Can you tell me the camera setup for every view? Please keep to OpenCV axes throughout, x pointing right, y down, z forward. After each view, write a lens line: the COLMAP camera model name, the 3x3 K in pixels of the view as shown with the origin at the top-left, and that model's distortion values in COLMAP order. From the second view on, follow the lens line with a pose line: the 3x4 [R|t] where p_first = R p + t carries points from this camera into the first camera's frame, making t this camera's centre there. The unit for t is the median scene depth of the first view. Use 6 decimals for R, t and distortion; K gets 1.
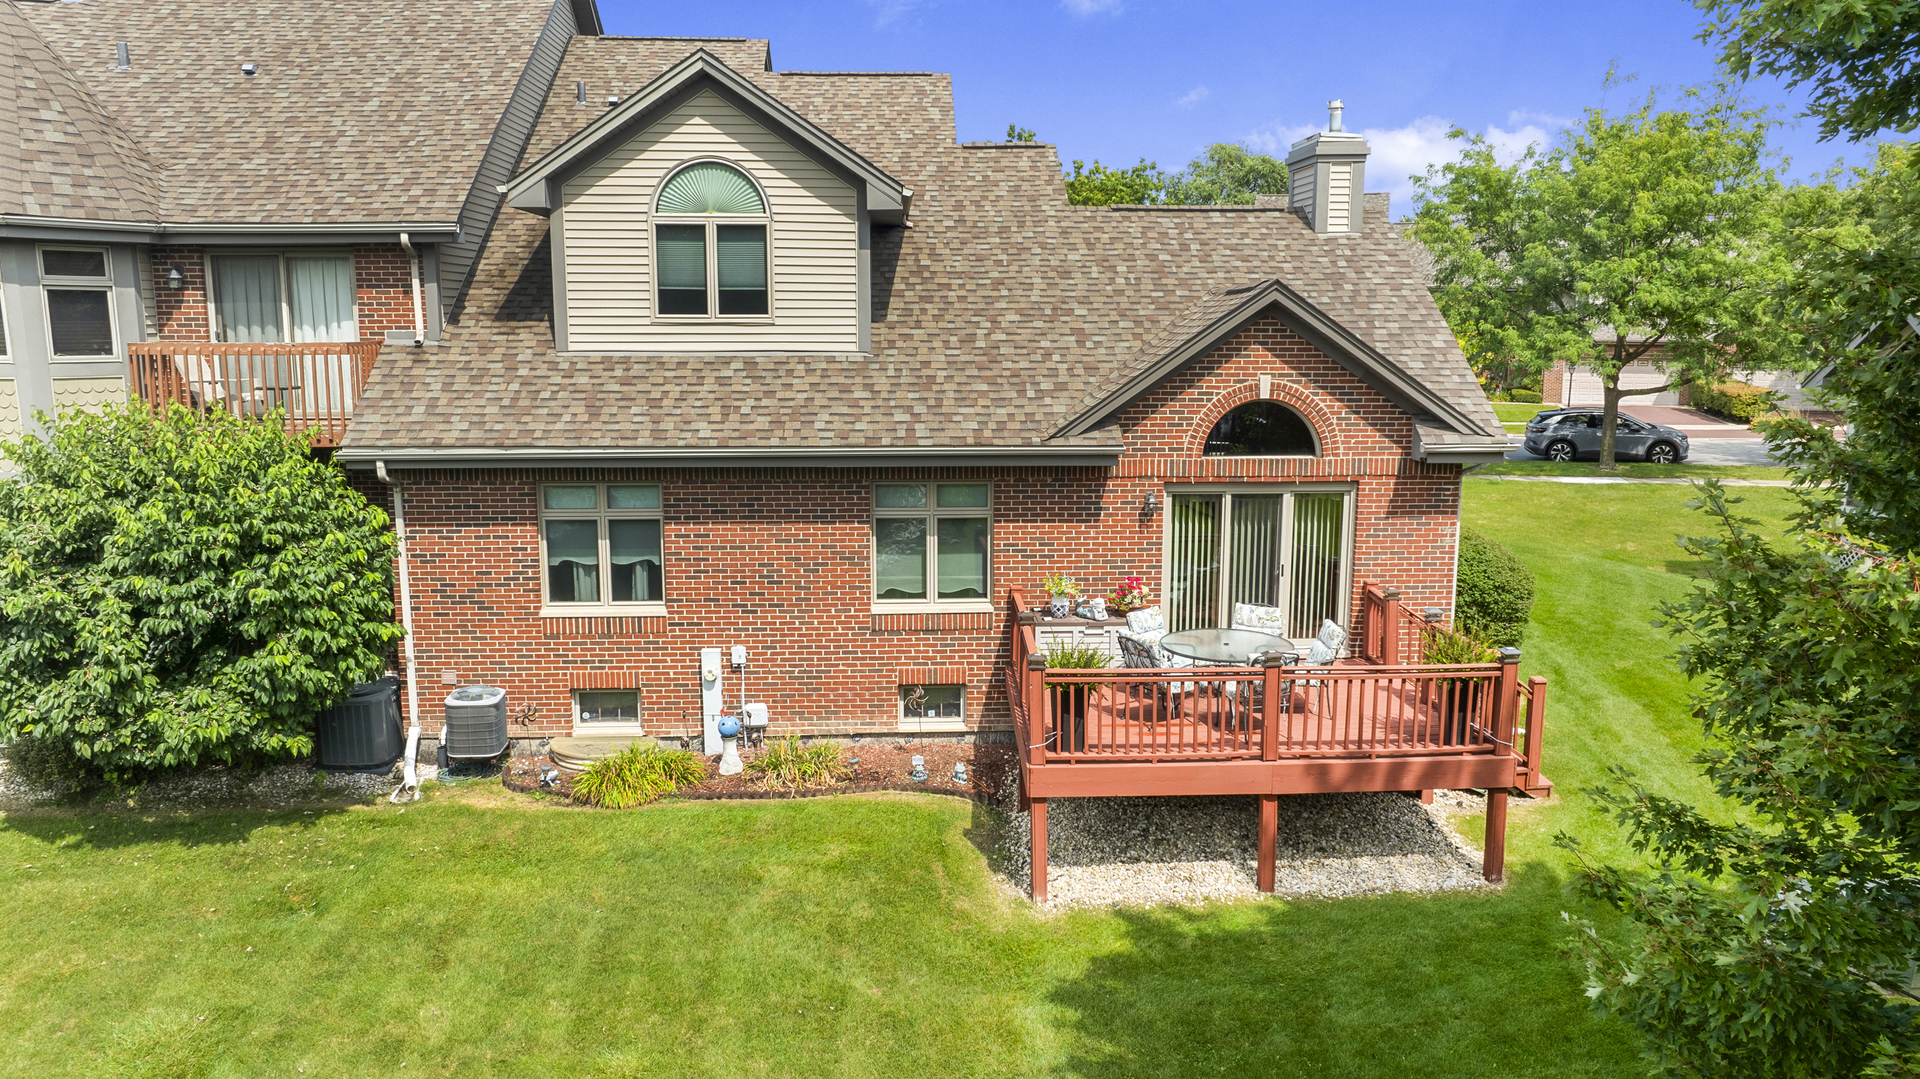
lens RADIAL K [[1342.7, 0, 960.3], [0, 1342.7, 541.2], [0, 0, 1]] dist [-0.029867, 0.030500]
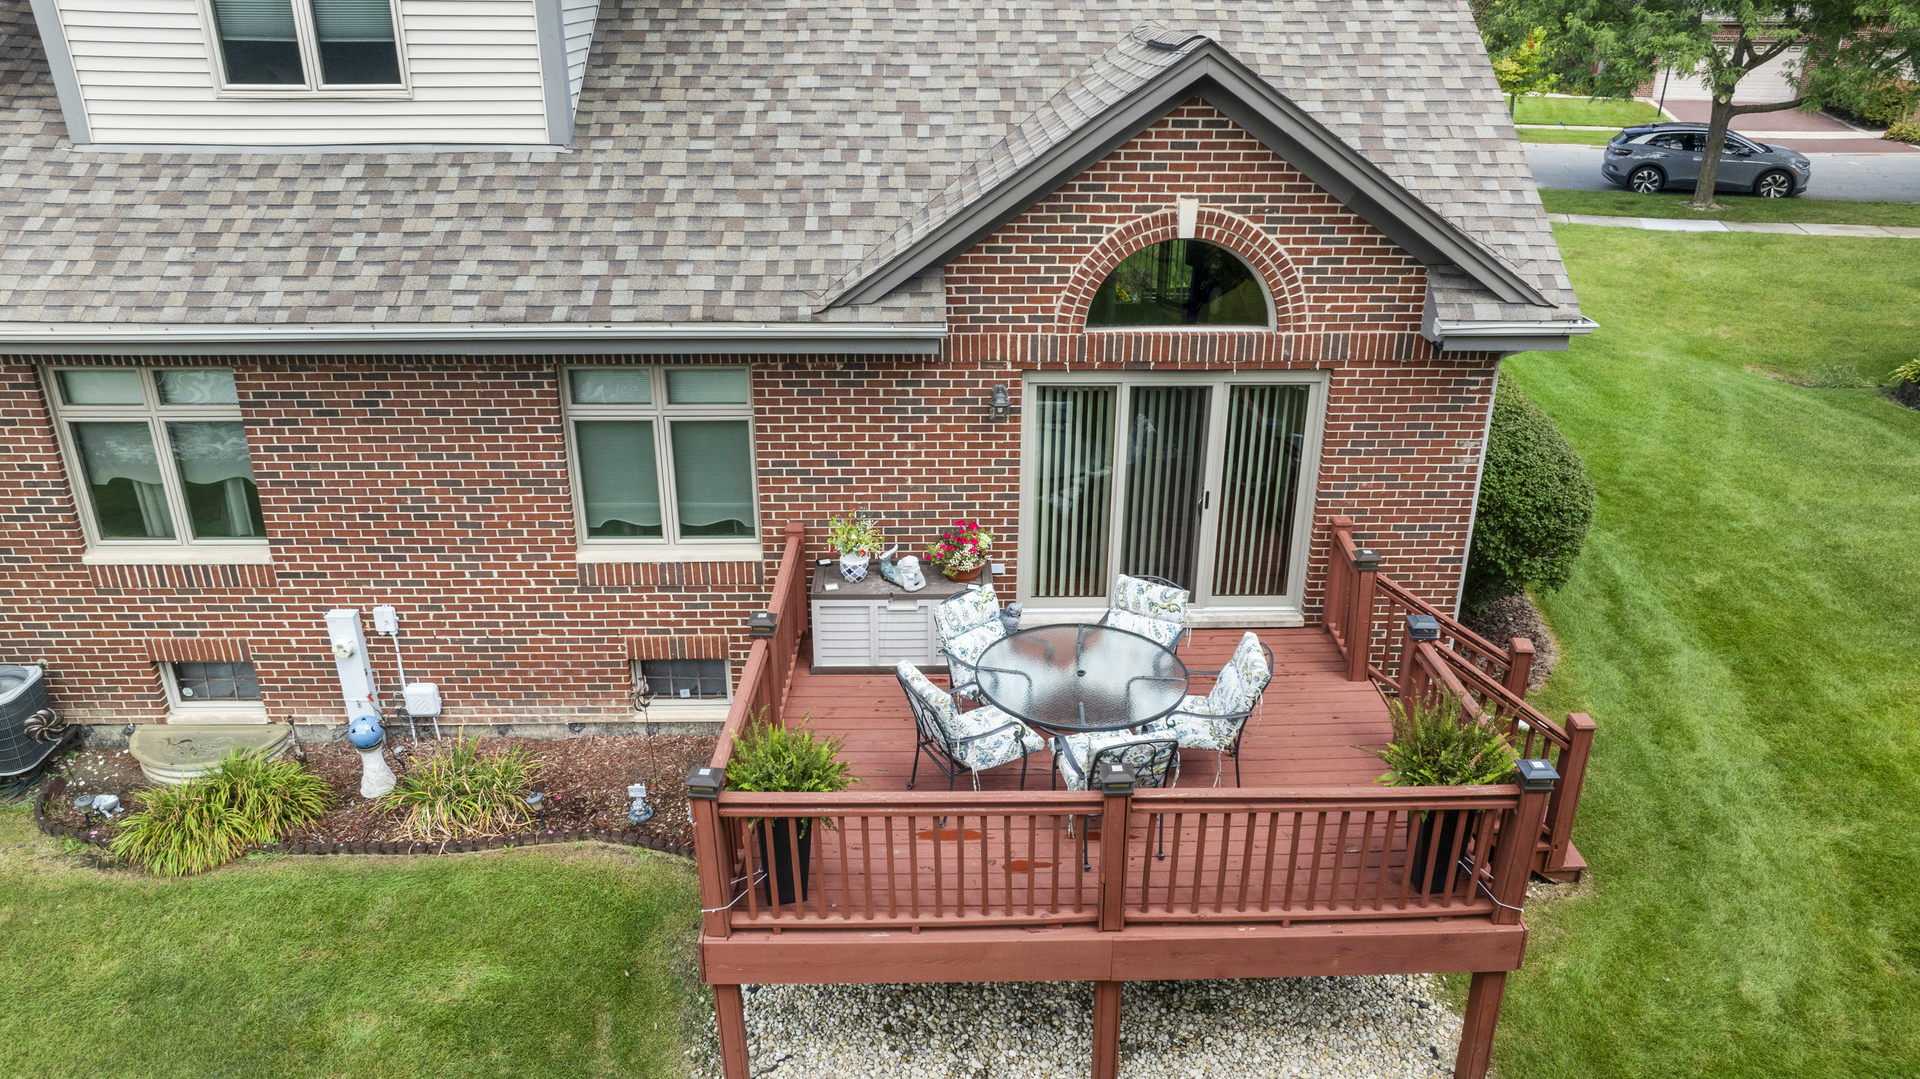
lens RADIAL K [[1342.7, 0, 957.4], [0, 1342.7, 541.1], [0, 0, 1]] dist [-0.029867, 0.030500]
pose [[0.999479, 0.015470, -0.028314, 0.138828], [-0.008162, 0.970241, 0.242004, -0.116896], [0.031216, -0.241647, 0.969862, 0.360740]]
